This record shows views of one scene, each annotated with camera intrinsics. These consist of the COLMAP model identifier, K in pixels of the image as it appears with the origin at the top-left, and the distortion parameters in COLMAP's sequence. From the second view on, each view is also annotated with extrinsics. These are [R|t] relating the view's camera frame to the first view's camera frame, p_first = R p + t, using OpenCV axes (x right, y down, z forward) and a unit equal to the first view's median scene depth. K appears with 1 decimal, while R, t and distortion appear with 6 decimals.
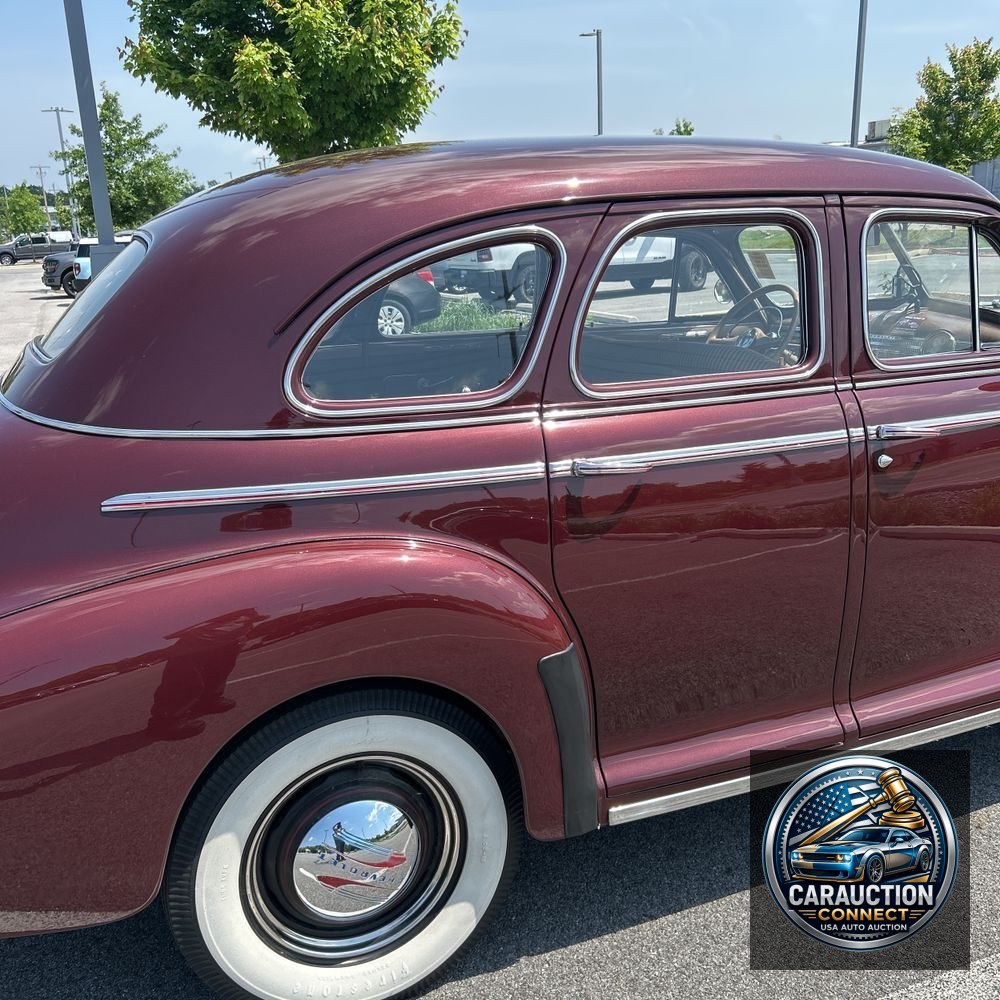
lens RADIAL K [[1023.2, 0, 500.0], [0, 1023.2, 500.0], [0, 0, 1]] dist [0.022193, 0.005813]
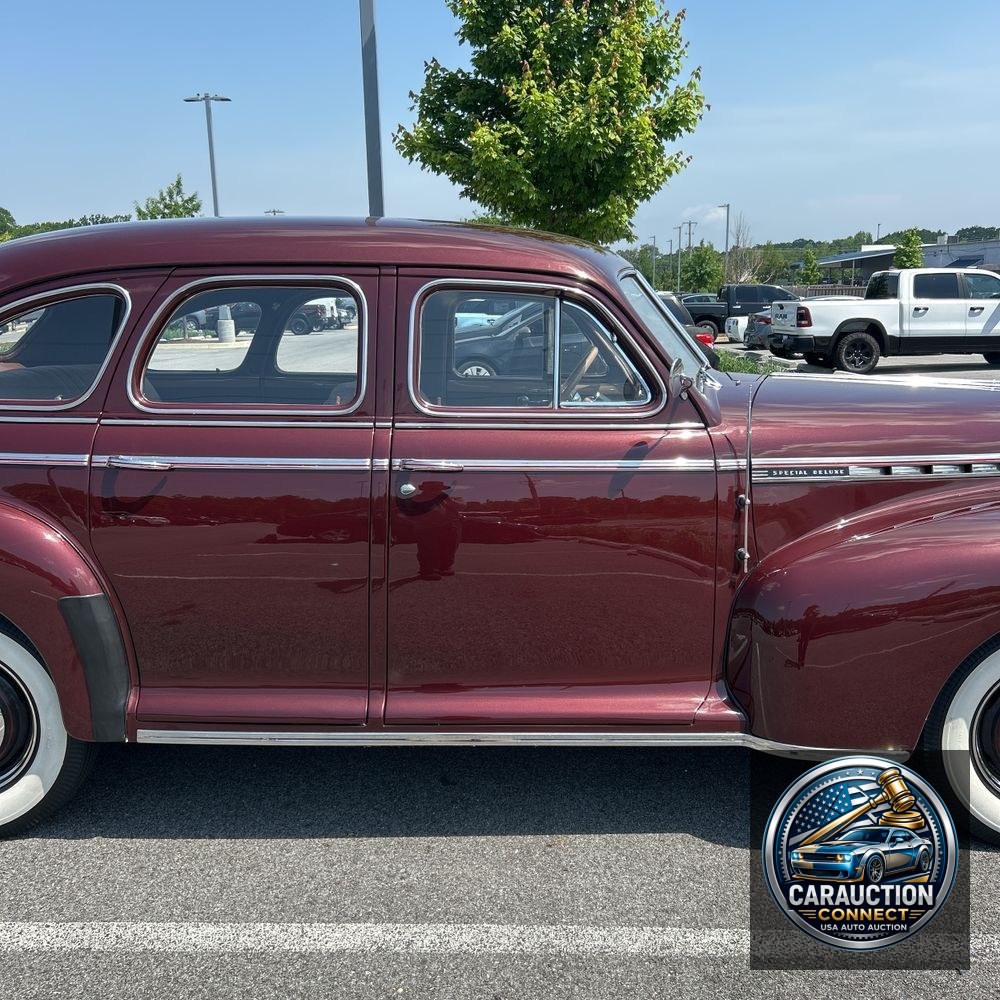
lens RADIAL K [[1013.3, 0, 502.2], [0, 1013.3, 513.2], [0, 0, 1]] dist [0.094630, -0.190443]
pose [[0.920813, 0.109468, -0.374327, 0.236670], [-0.125808, 0.991865, -0.019417, -0.000542], [0.369156, 0.064973, 0.927094, -0.011751]]
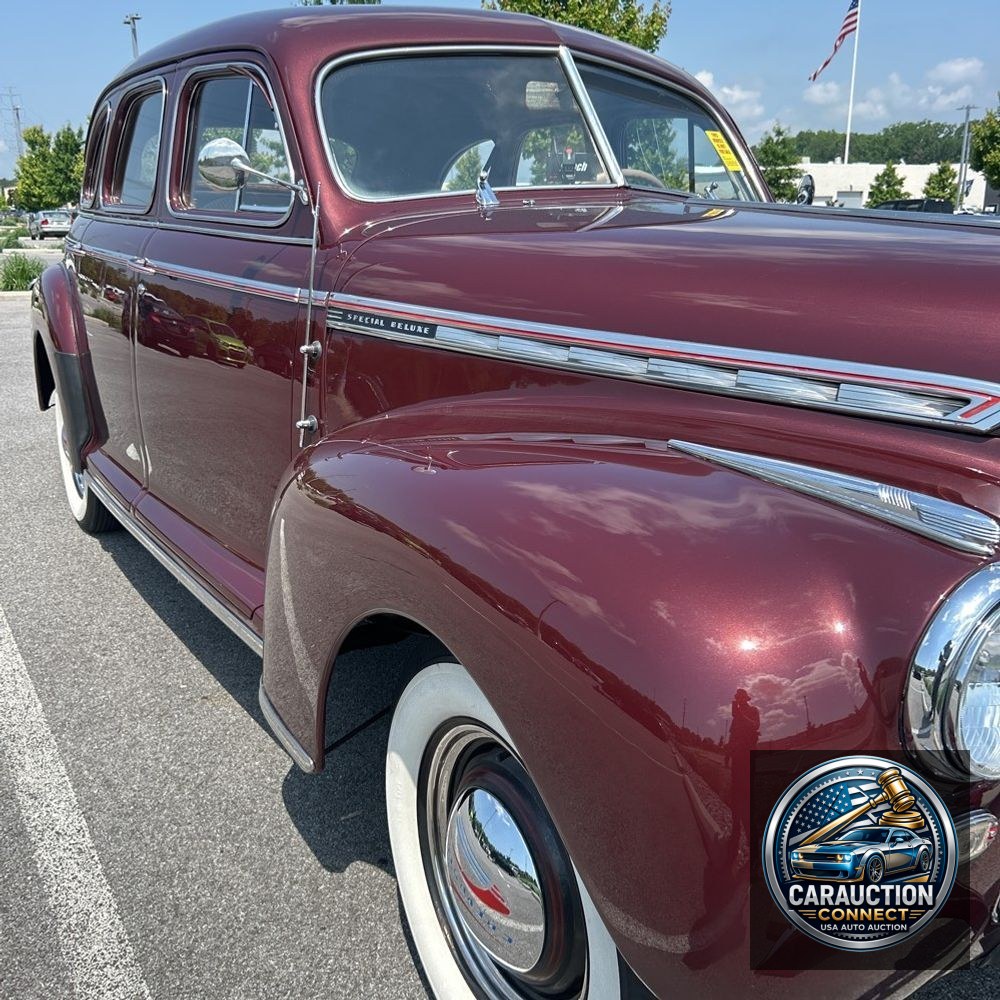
lens RADIAL K [[1012.7, 0, 494.0], [0, 1012.7, 500.8], [0, 0, 1]] dist [0.010294, 0.002067]
pose [[0.173754, 0.305527, -0.936196, 0.414878], [-0.267006, 0.929663, 0.253839, -0.056632], [0.947901, 0.205865, 0.243110, 0.297964]]
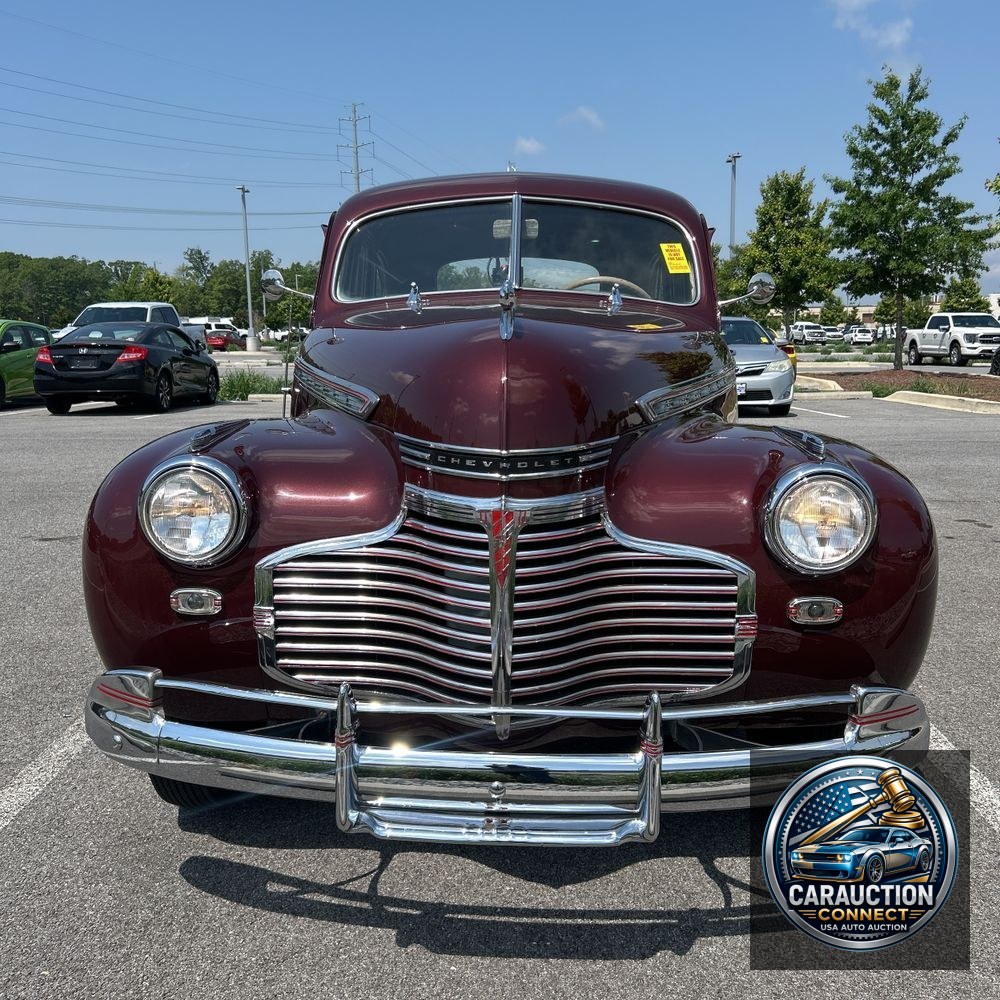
lens RADIAL K [[1016.9, 0, 499.8], [0, 1016.9, 510.9], [0, 0, 1]] dist [0.038517, -0.031295]
pose [[-0.391558, 0.198987, -0.898380, 0.503197], [-0.216369, 0.929050, 0.300084, -0.108663], [0.894353, 0.311882, -0.320723, 0.511904]]
